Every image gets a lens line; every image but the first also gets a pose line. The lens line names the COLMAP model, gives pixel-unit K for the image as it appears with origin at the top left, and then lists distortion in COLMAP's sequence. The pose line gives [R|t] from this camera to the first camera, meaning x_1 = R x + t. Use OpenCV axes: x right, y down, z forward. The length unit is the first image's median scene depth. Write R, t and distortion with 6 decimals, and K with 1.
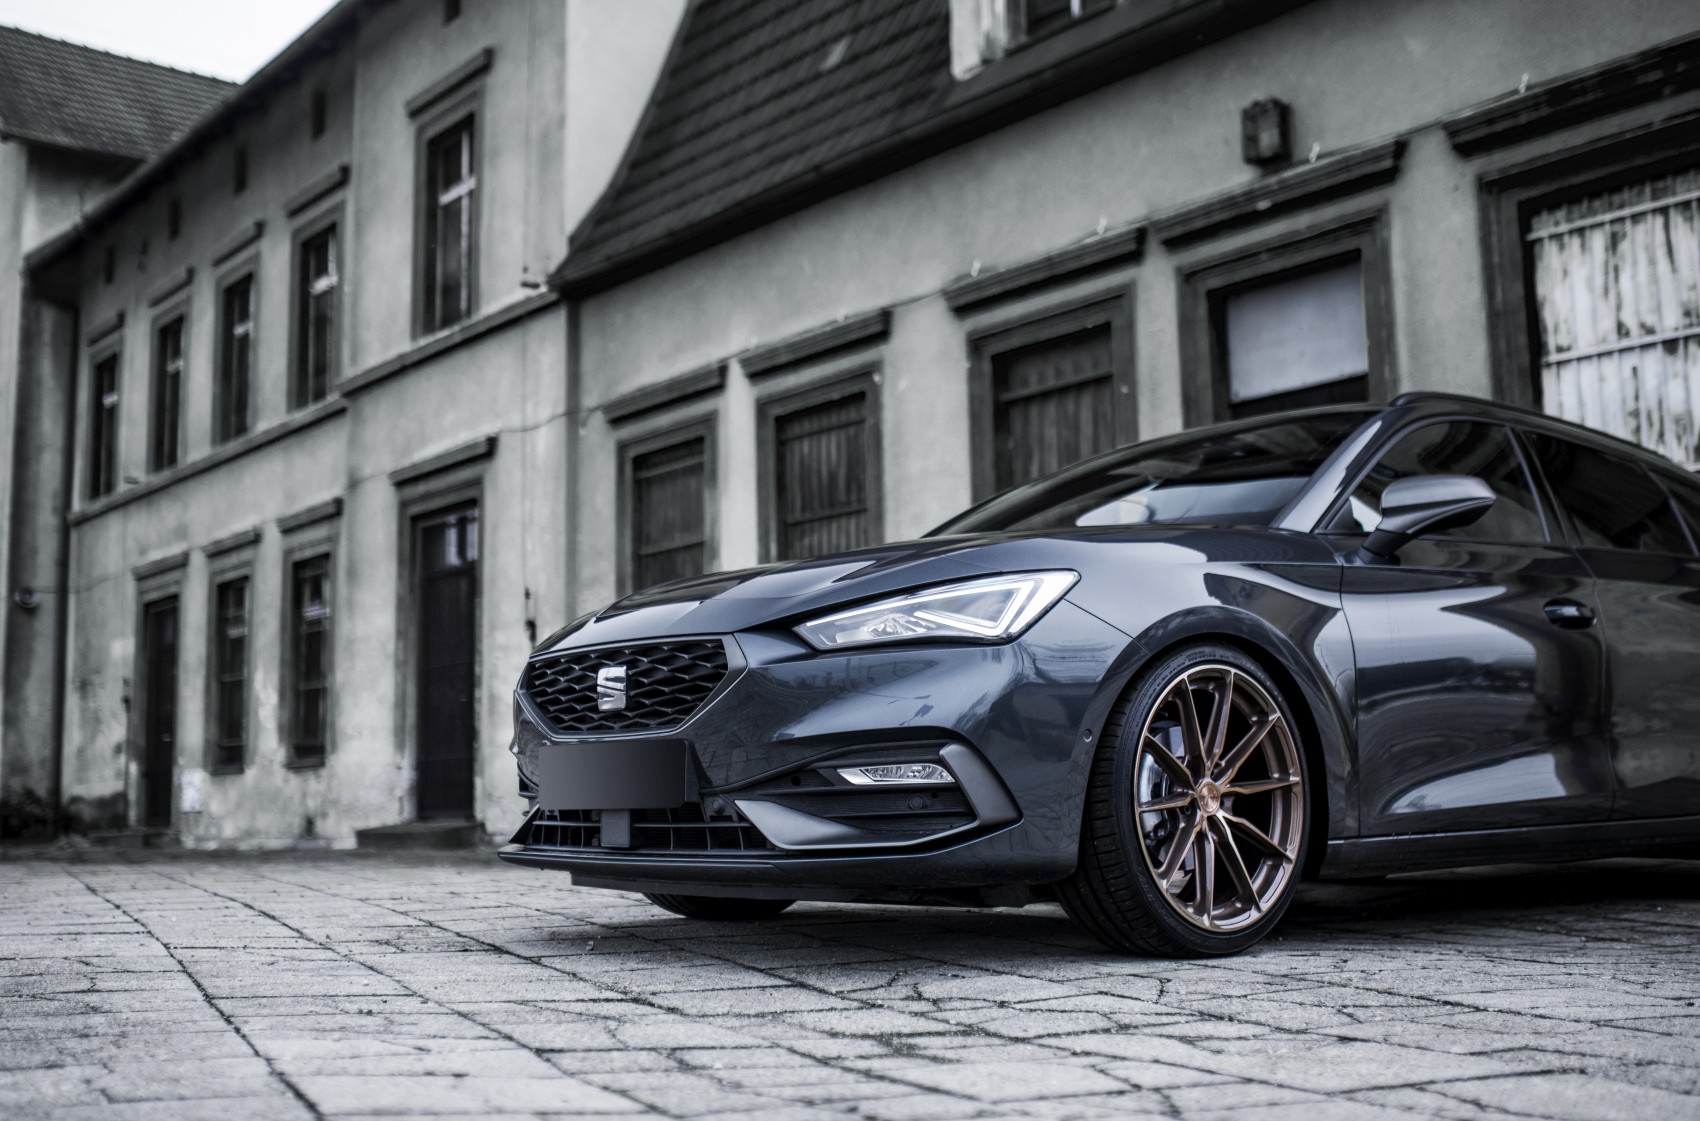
lens RADIAL K [[1946.0, 0, 789.6], [0, 1946.0, 491.3], [0, 0, 1]] dist [-0.038738, 0.034609]
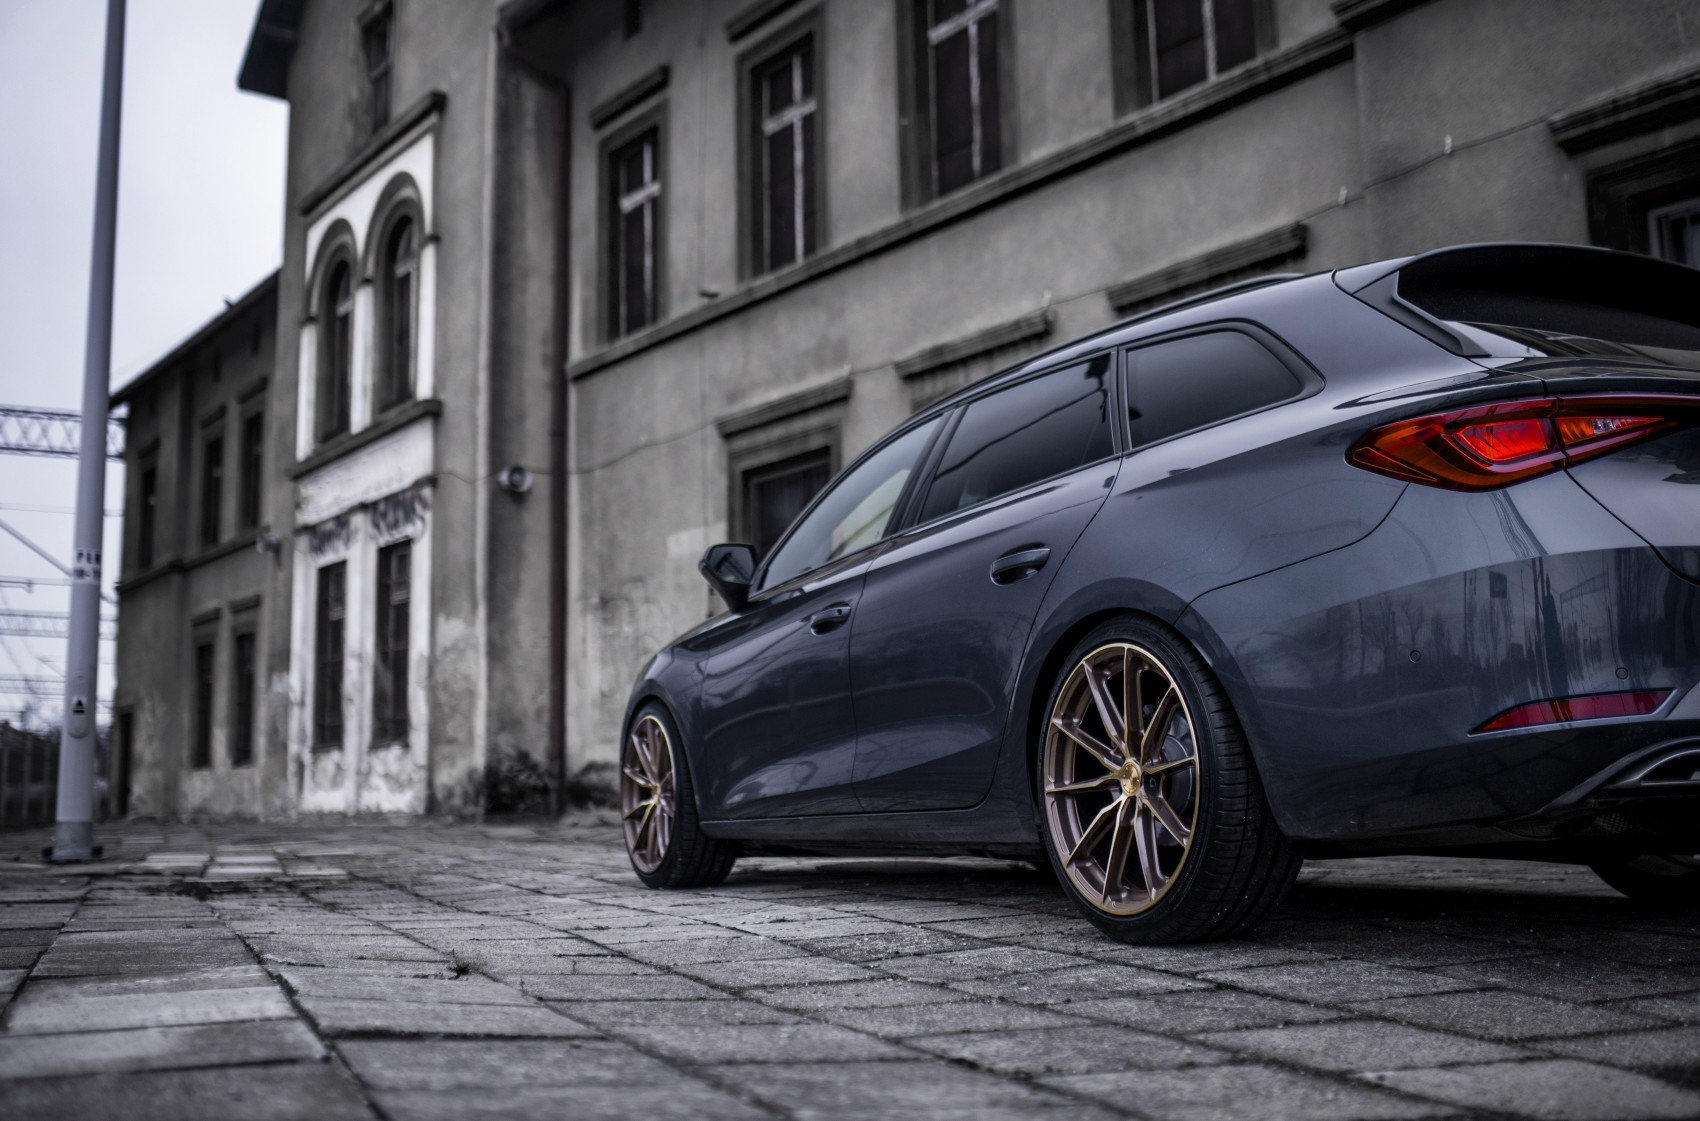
lens RADIAL K [[1710.0, 0, 803.0], [0, 1710.0, 538.2], [0, 0, 1]] dist [-0.056001, 0.042866]
pose [[0.999694, 0.008607, -0.023209, -0.573872], [-0.008290, 0.999871, 0.013723, 0.139714], [0.023325, -0.013526, 0.999636, 0.797504]]
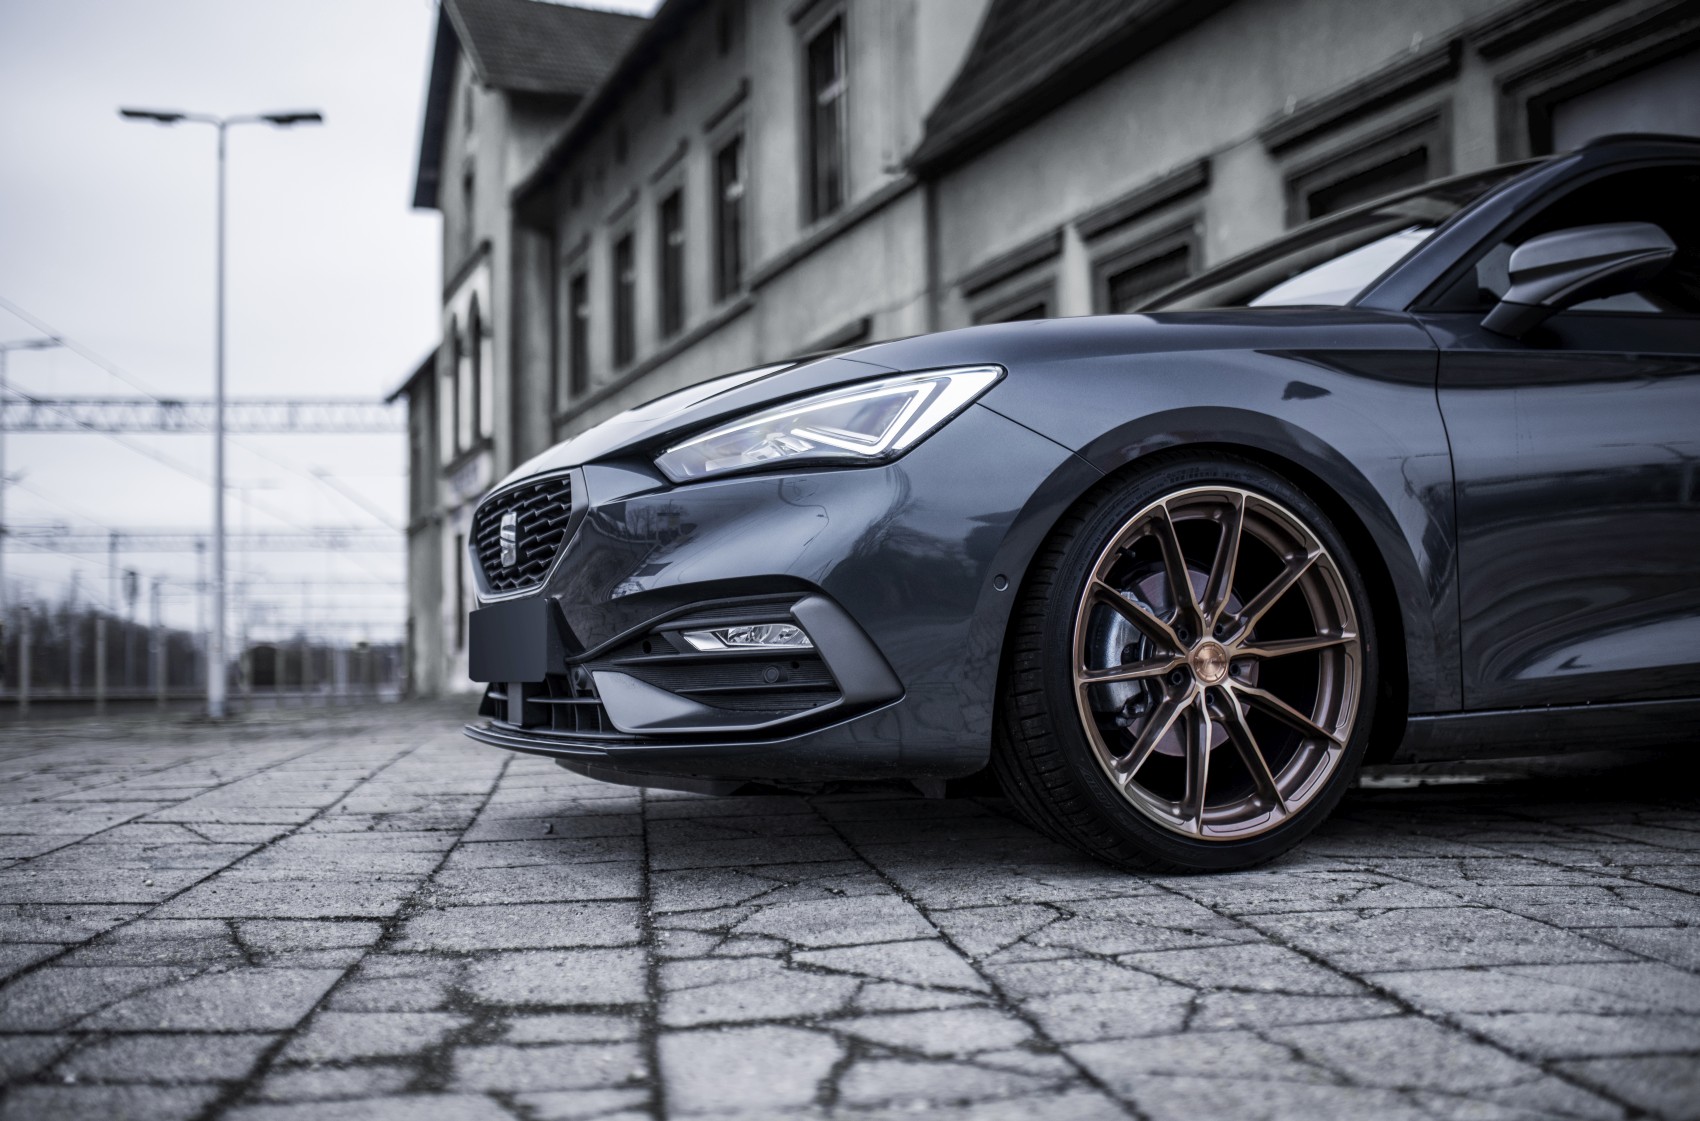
lens RADIAL K [[1710.0, 0, 803.0], [0, 1710.0, 538.2], [0, 0, 1]] dist [-0.056001, 0.042866]
pose [[0.964267, -0.026200, -0.263633, 0.077523], [0.050313, 0.995099, 0.085131, 0.014859], [0.260110, -0.095354, 0.960859, 0.107020]]
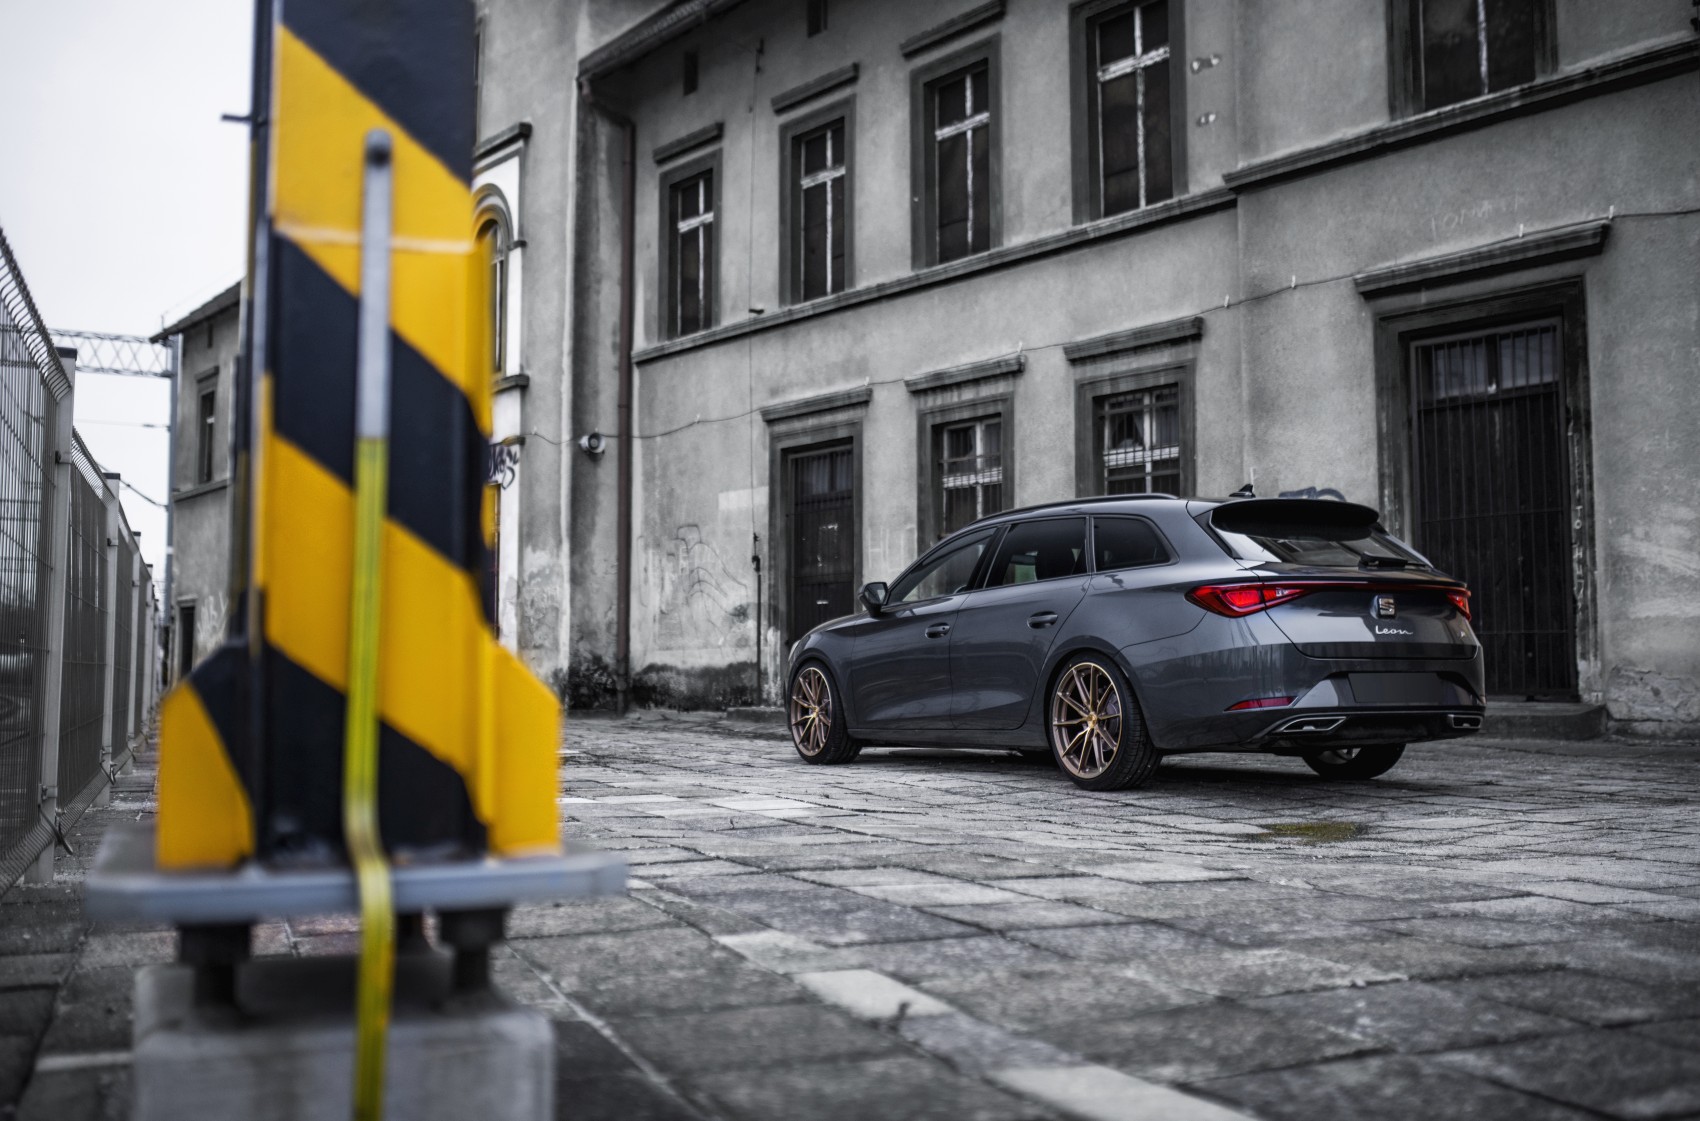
lens RADIAL K [[1646.4, 0, 868.7], [0, 1646.4, 533.9], [0, 0, 1]] dist [-0.066450, 0.033178]
pose [[0.997795, 0.029609, 0.059392, -0.647723], [-0.033906, 0.996778, 0.072686, 0.077723], [-0.057049, -0.074539, 0.995585, 0.485723]]
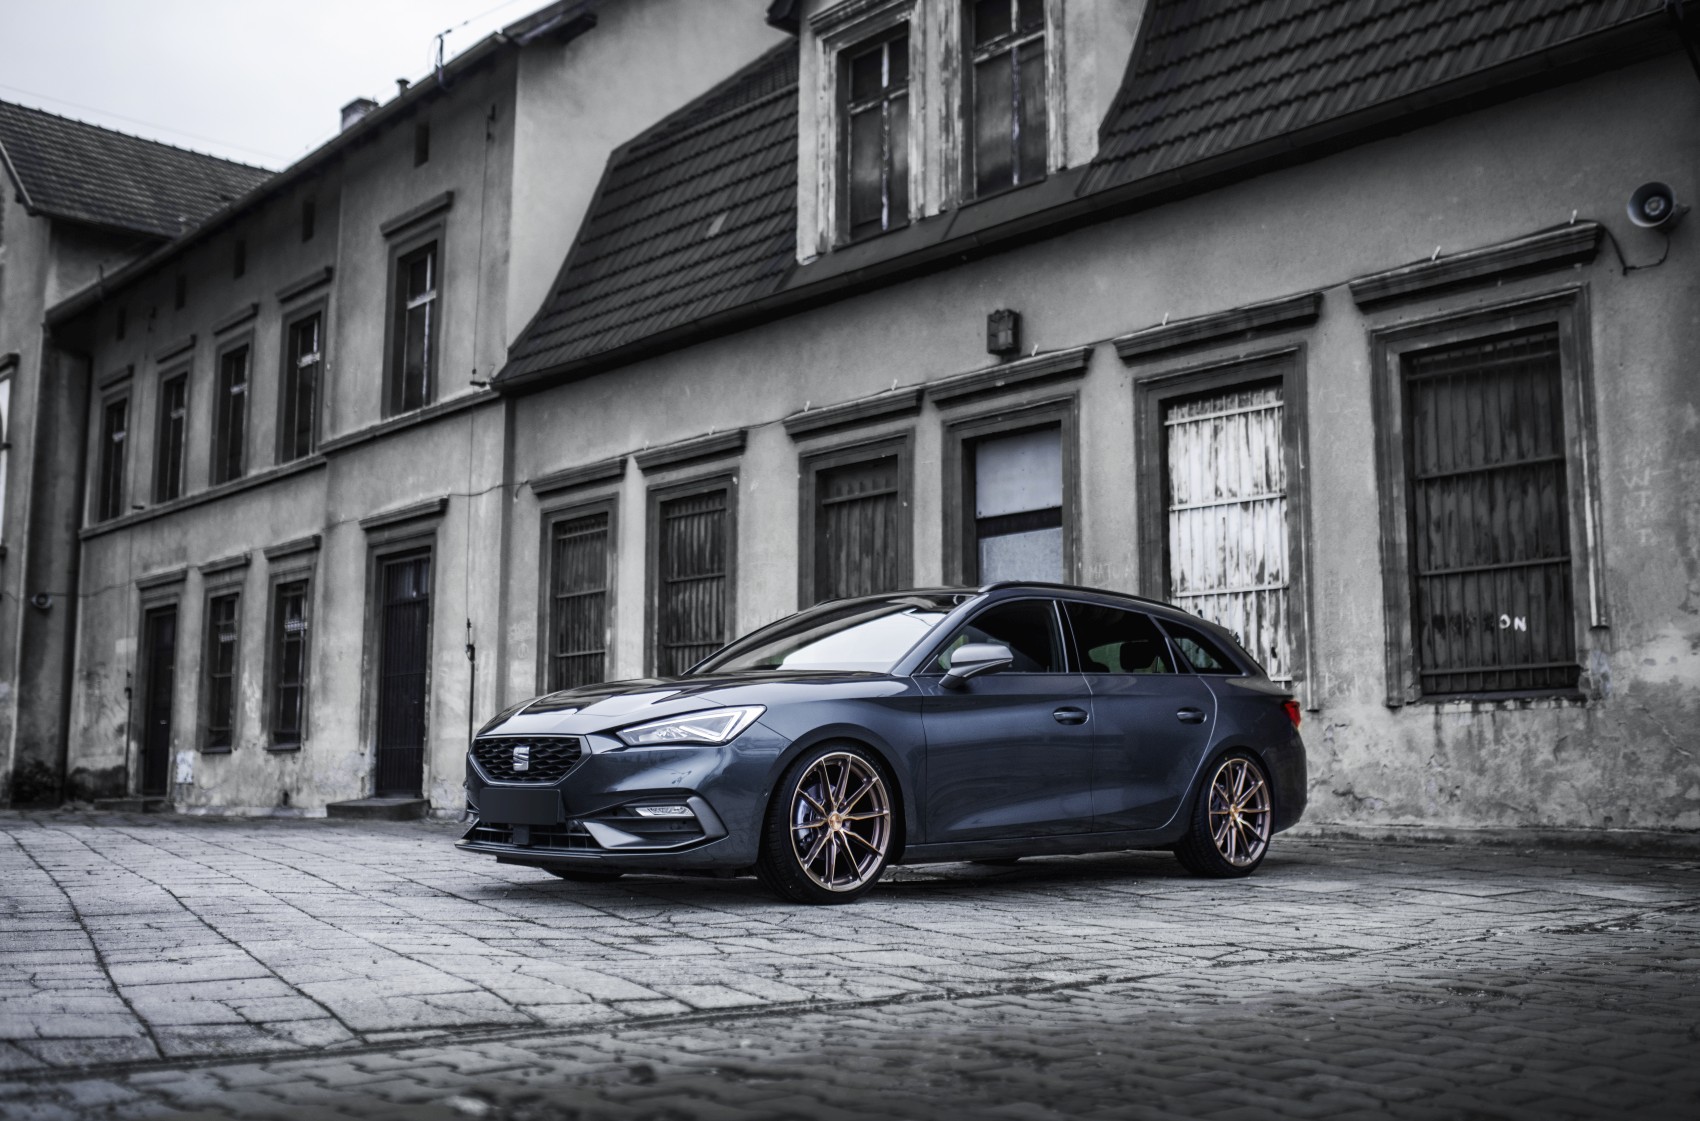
lens RADIAL K [[1755.0, 0, 854.5], [0, 1755.0, 486.4], [0, 0, 1]] dist [-0.057047, 0.109954]
pose [[0.996081, 0.028054, 0.083874, 0.026207], [-0.027876, 0.999606, -0.003297, -0.053890], [-0.083934, 0.000946, 0.996471, -0.232308]]
